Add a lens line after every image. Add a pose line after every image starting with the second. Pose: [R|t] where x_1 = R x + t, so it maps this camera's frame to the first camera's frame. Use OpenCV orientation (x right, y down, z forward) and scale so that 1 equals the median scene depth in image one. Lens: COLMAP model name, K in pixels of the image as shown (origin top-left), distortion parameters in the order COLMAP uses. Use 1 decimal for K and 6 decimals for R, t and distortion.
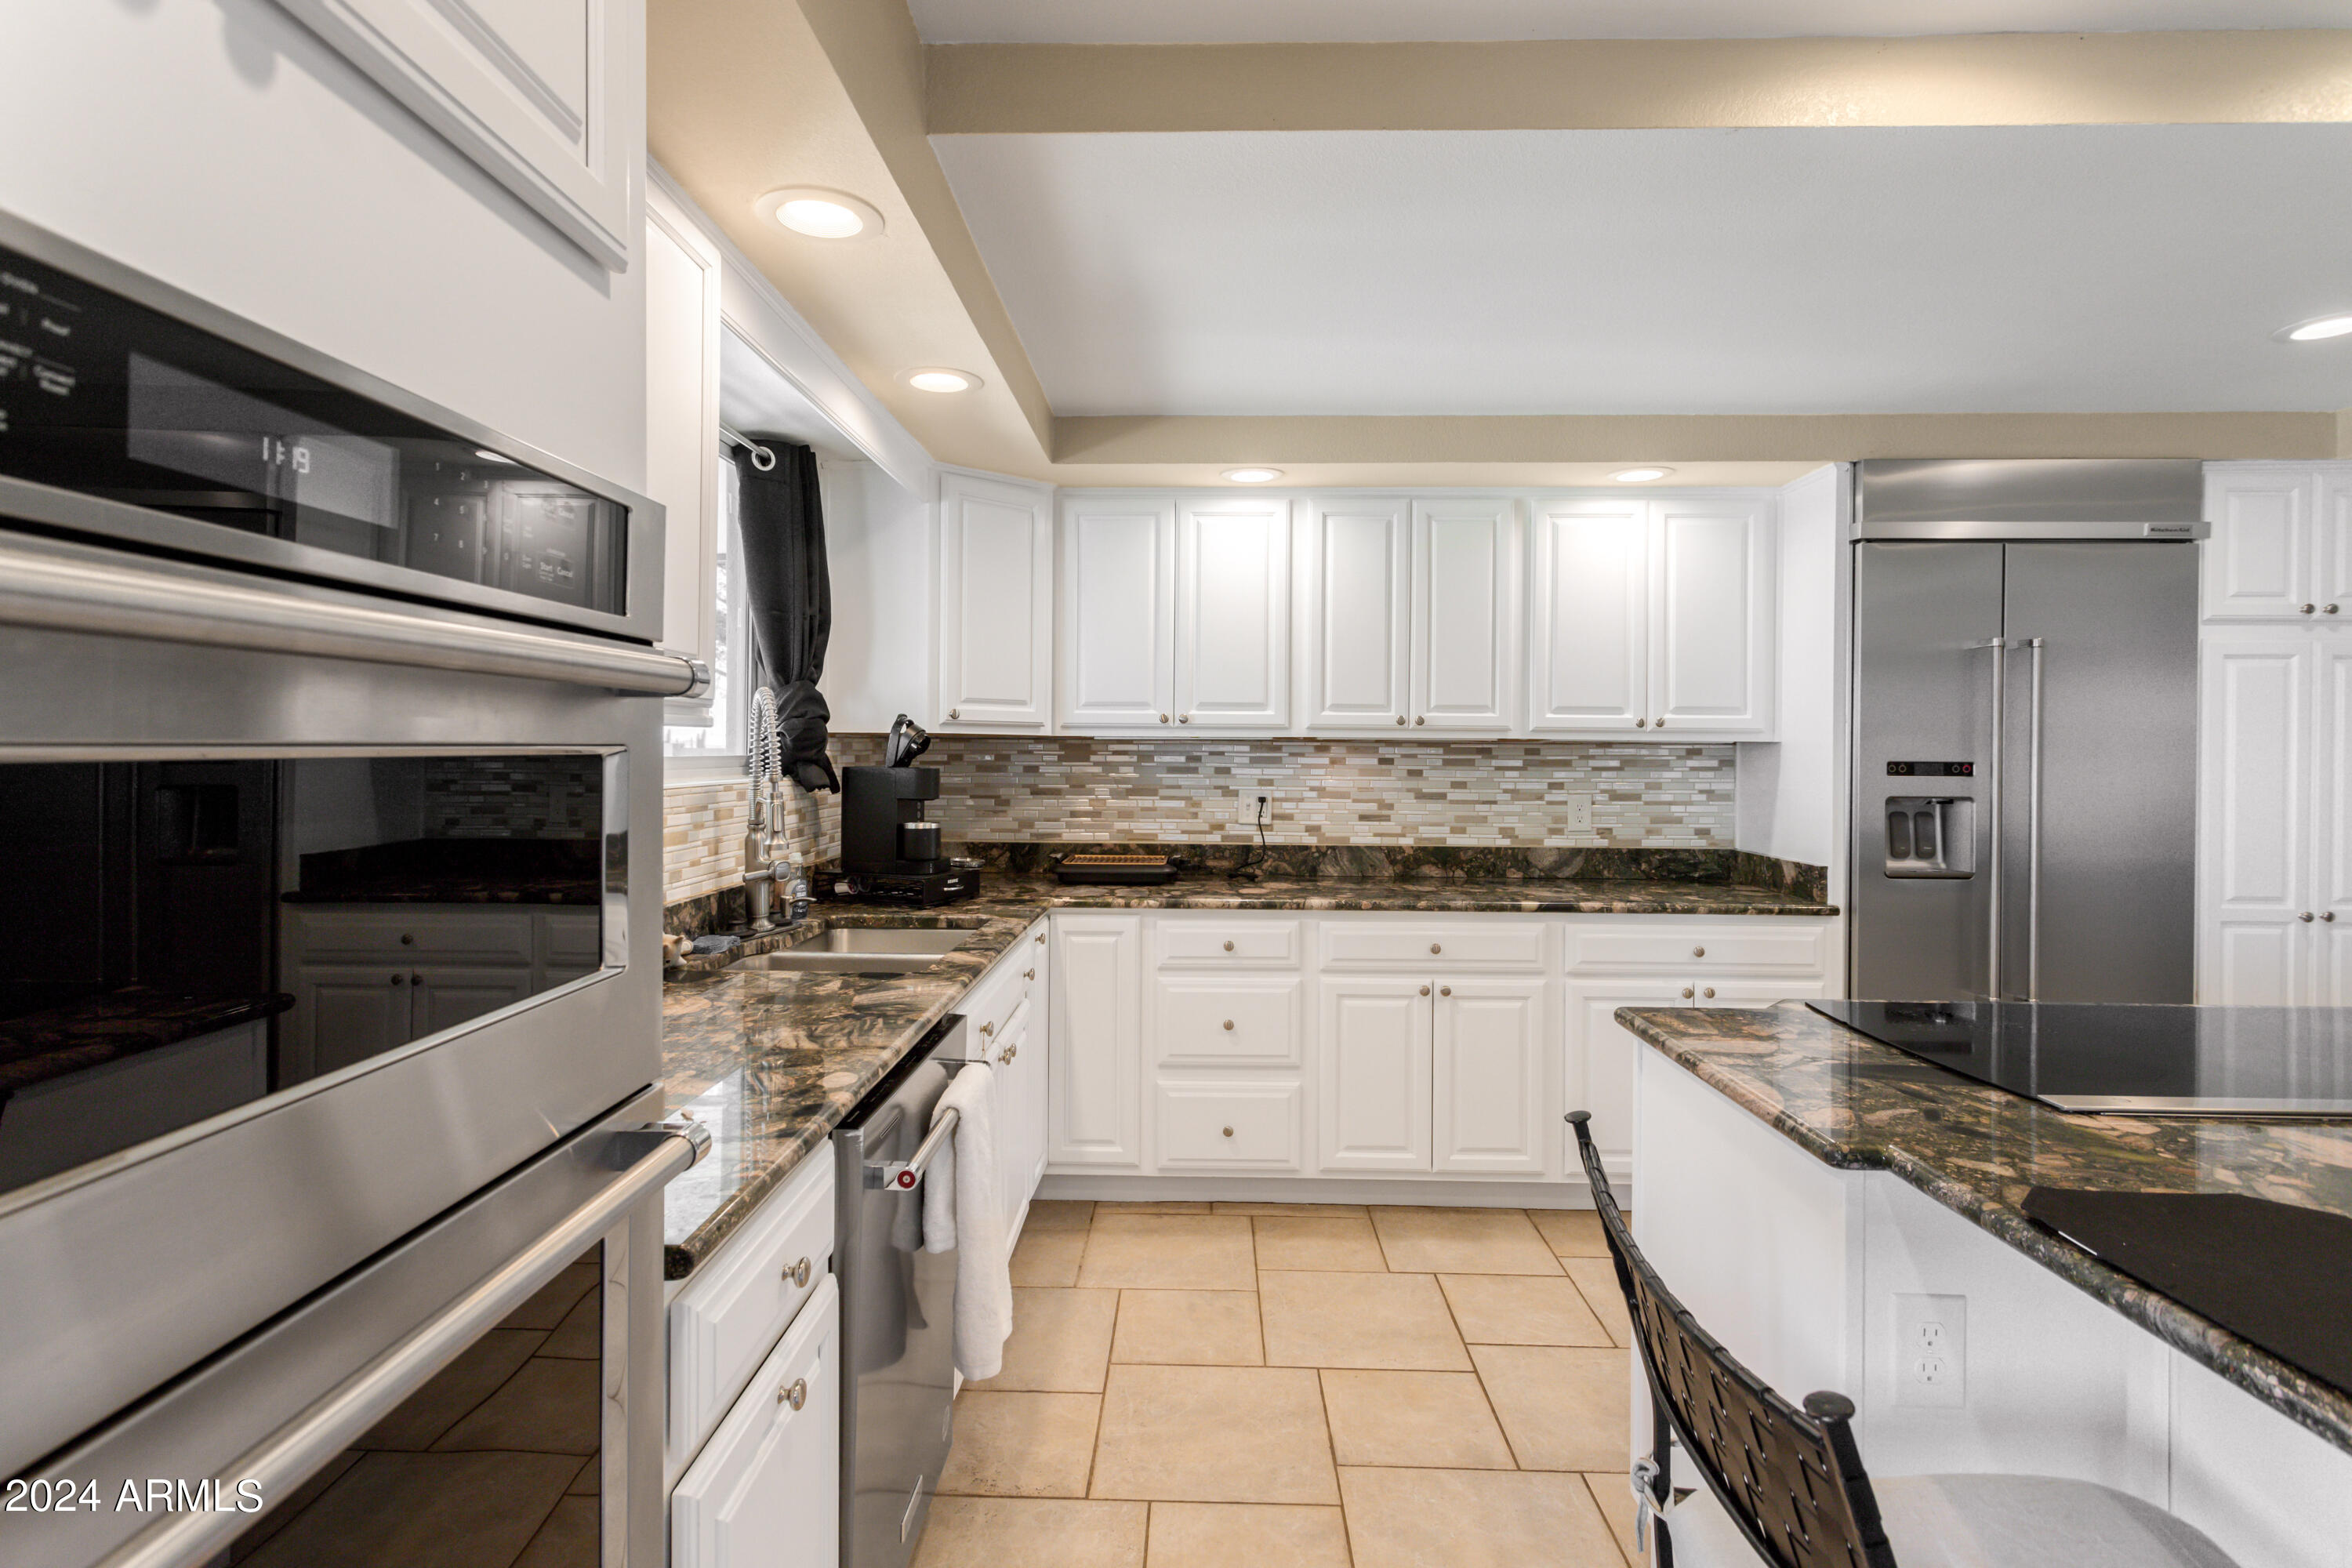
lens RADIAL K [[1140.8, 0, 1171.5], [0, 1140.8, 749.7], [0, 0, 1]] dist [0.000947, 0.000027]
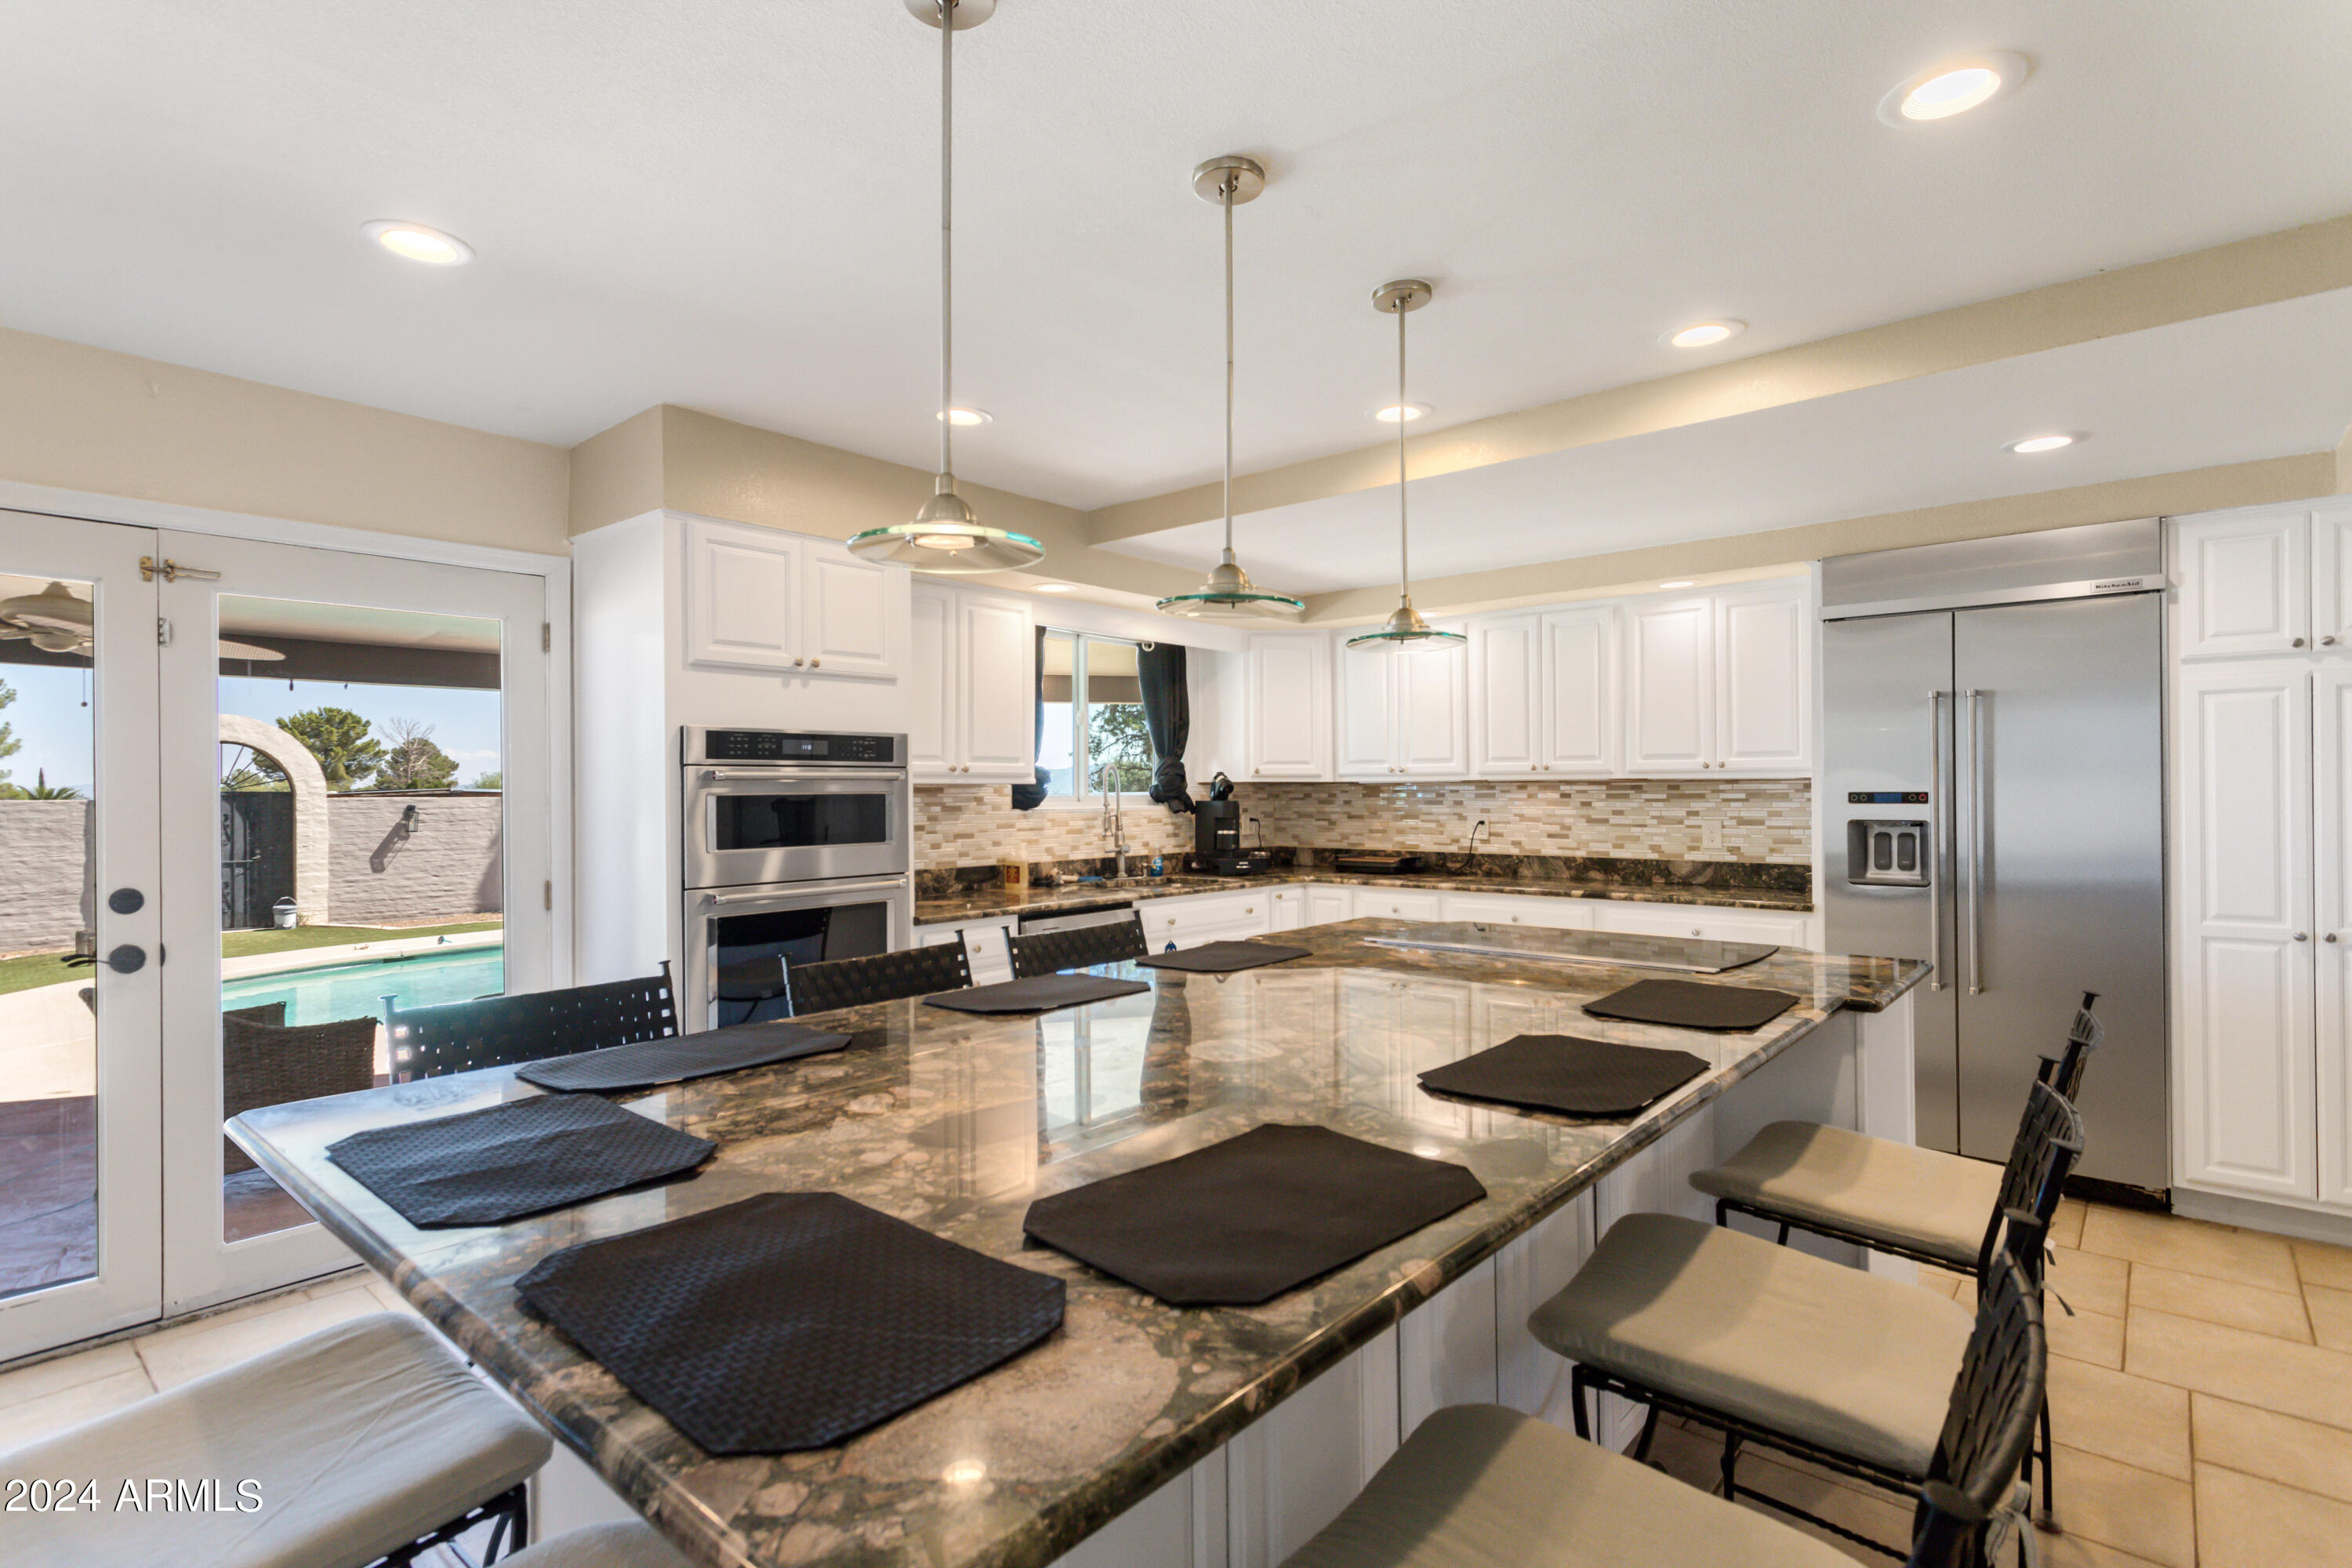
lens RADIAL K [[1129.0, 0, 1175.0], [0, 1129.0, 772.7], [0, 0, 1]] dist [0.005169, 0.000672]
pose [[0.775231, -0.021035, -0.631327, 0.694302], [0.010461, 0.999736, -0.020465, 0.005402], [0.631591, 0.009261, 0.775247, -0.375183]]
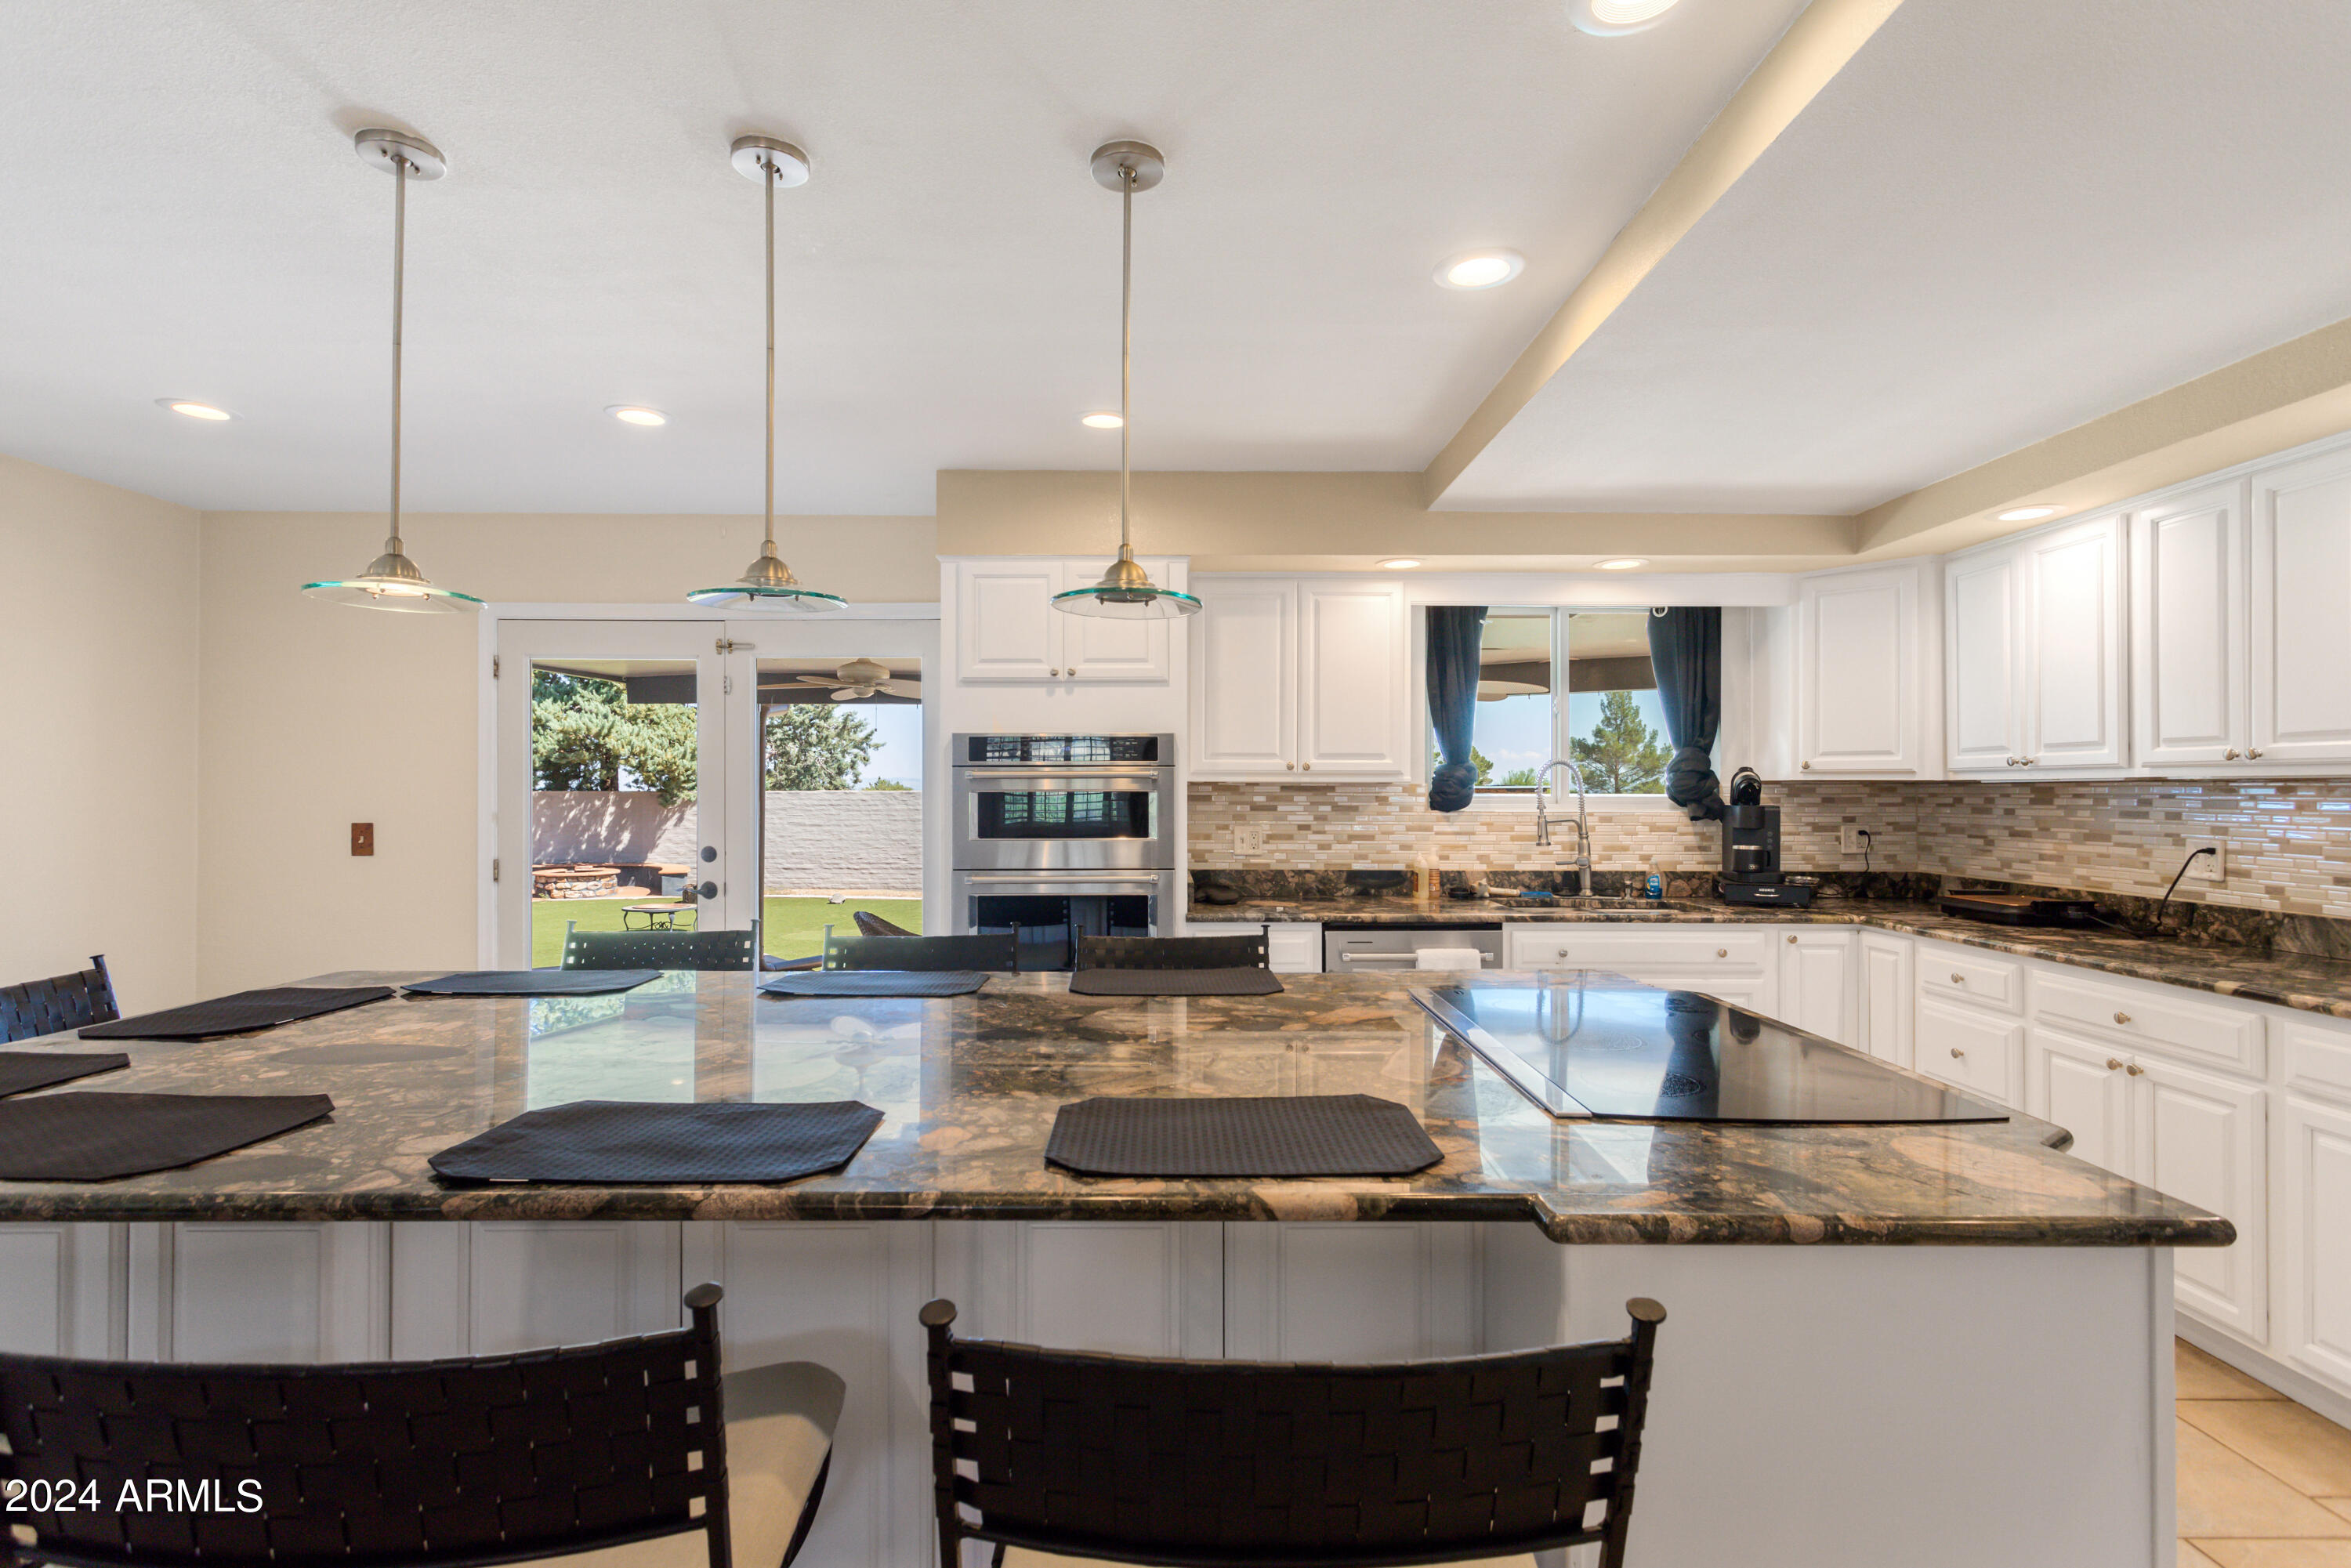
lens RADIAL K [[1128.5, 0, 1174.5], [0, 1128.5, 772.7], [0, 0, 1]] dist [0.005169, 0.000672]
pose [[0.039744, -0.022049, -0.998967, 0.895178], [-0.002457, 0.999751, -0.022164, 0.006318], [0.999207, 0.003335, 0.039680, 0.199593]]
